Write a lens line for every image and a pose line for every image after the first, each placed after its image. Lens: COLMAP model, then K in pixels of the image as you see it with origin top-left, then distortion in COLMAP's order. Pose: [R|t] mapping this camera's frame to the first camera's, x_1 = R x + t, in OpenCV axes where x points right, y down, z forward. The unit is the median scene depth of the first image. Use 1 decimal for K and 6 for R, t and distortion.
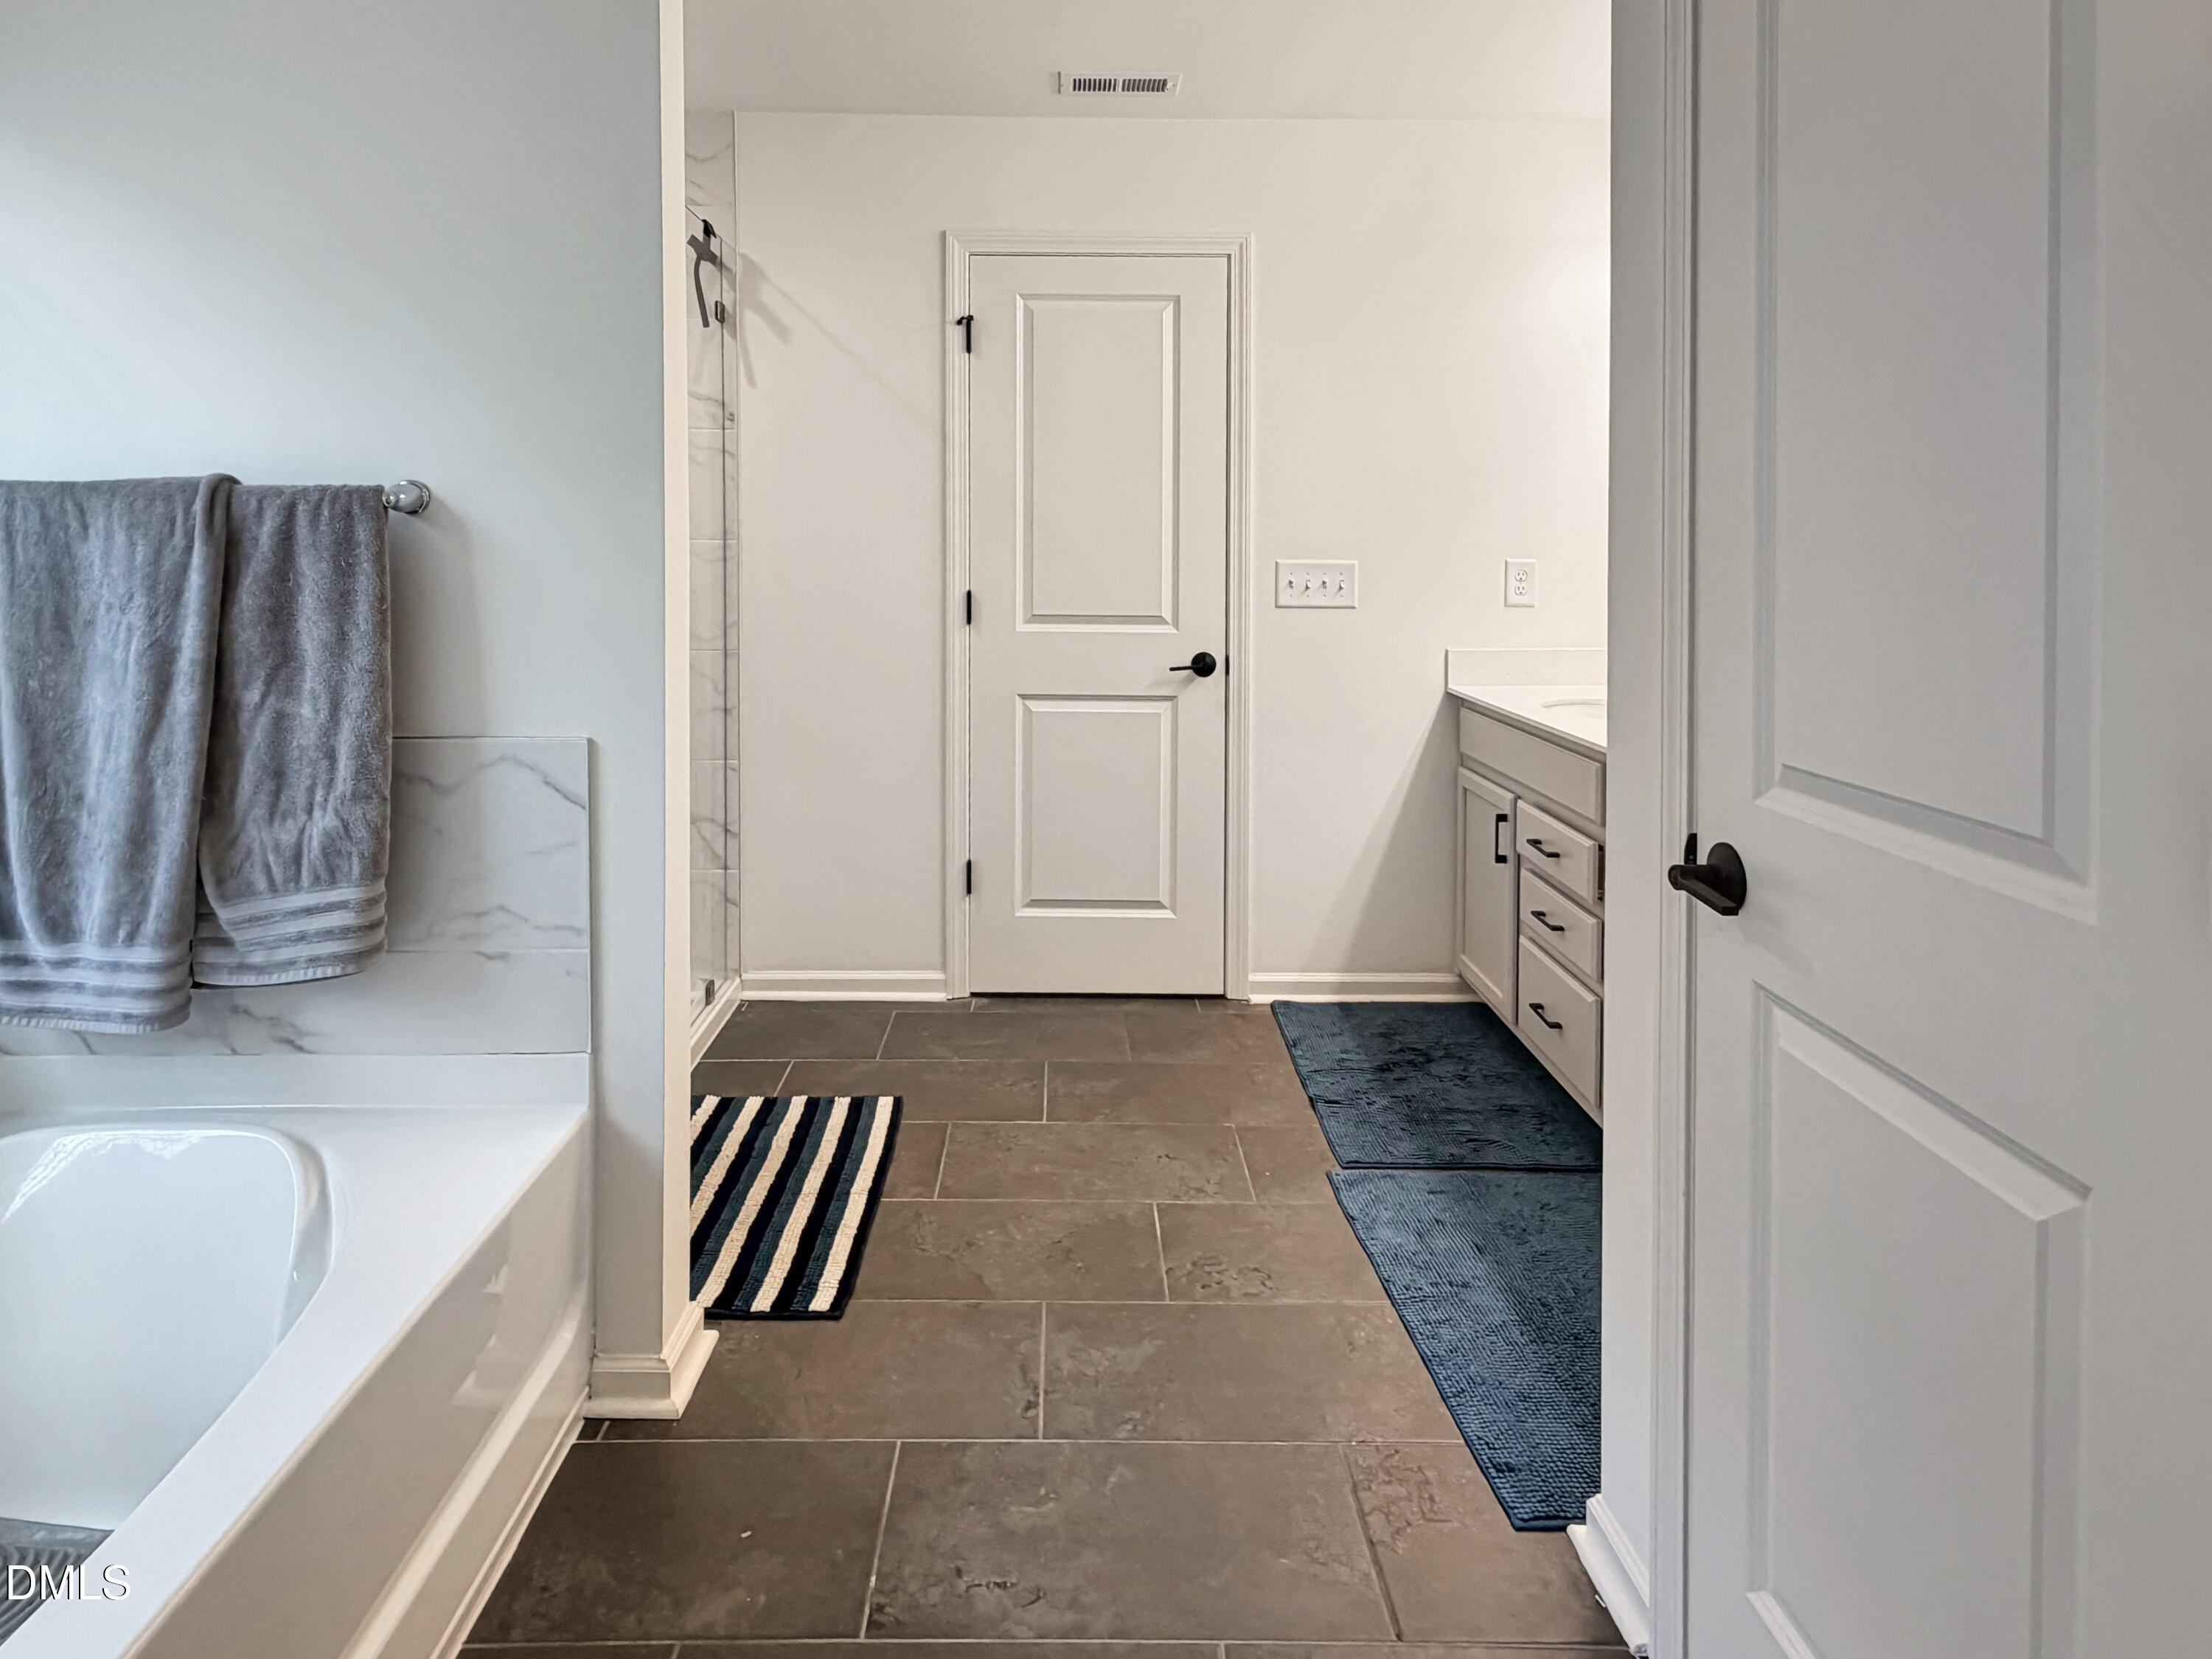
lens RADIAL K [[1124.2, 0, 1077.9], [0, 1124.2, 825.9], [0, 0, 1]] dist [0.000507, 0.001055]
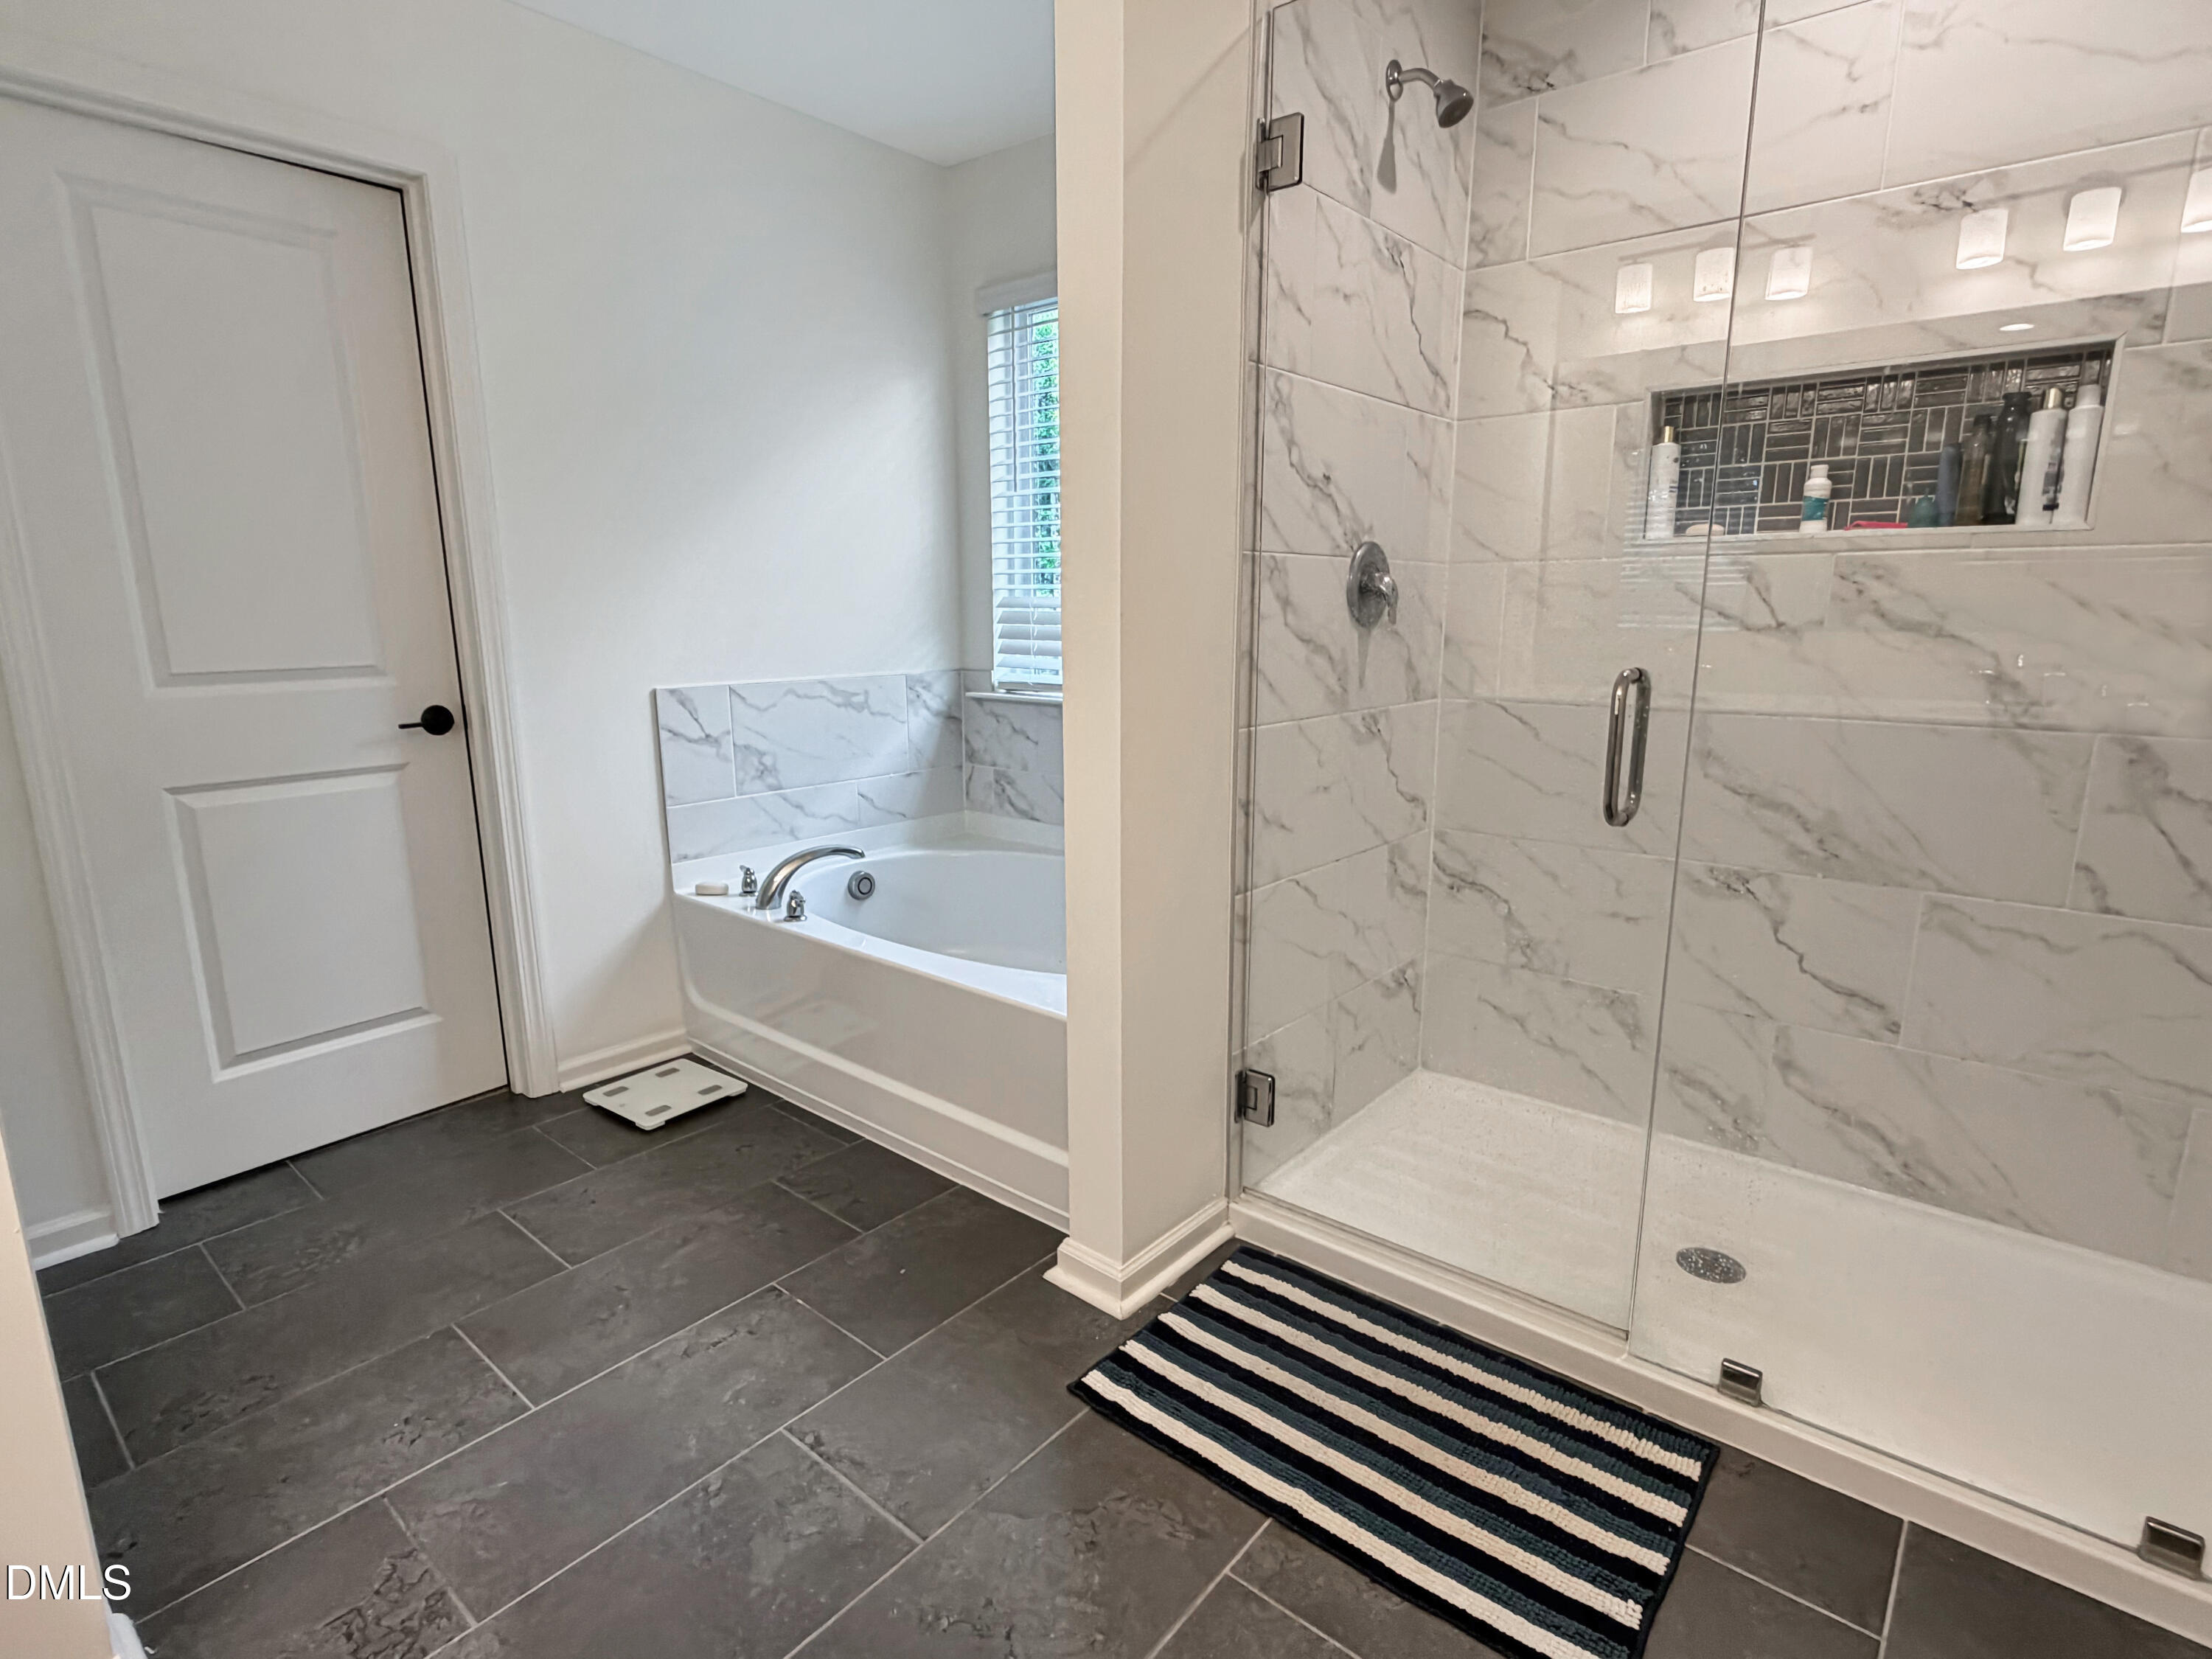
lens RADIAL K [[1124.2, 0, 1077.9], [0, 1124.2, 825.9], [0, 0, 1]] dist [0.000507, 0.001055]
pose [[-0.653914, 0.139783, -0.743543, 0.451293], [-0.185083, 0.923366, 0.336362, -0.340298], [0.733581, 0.357570, -0.577930, 1.509987]]
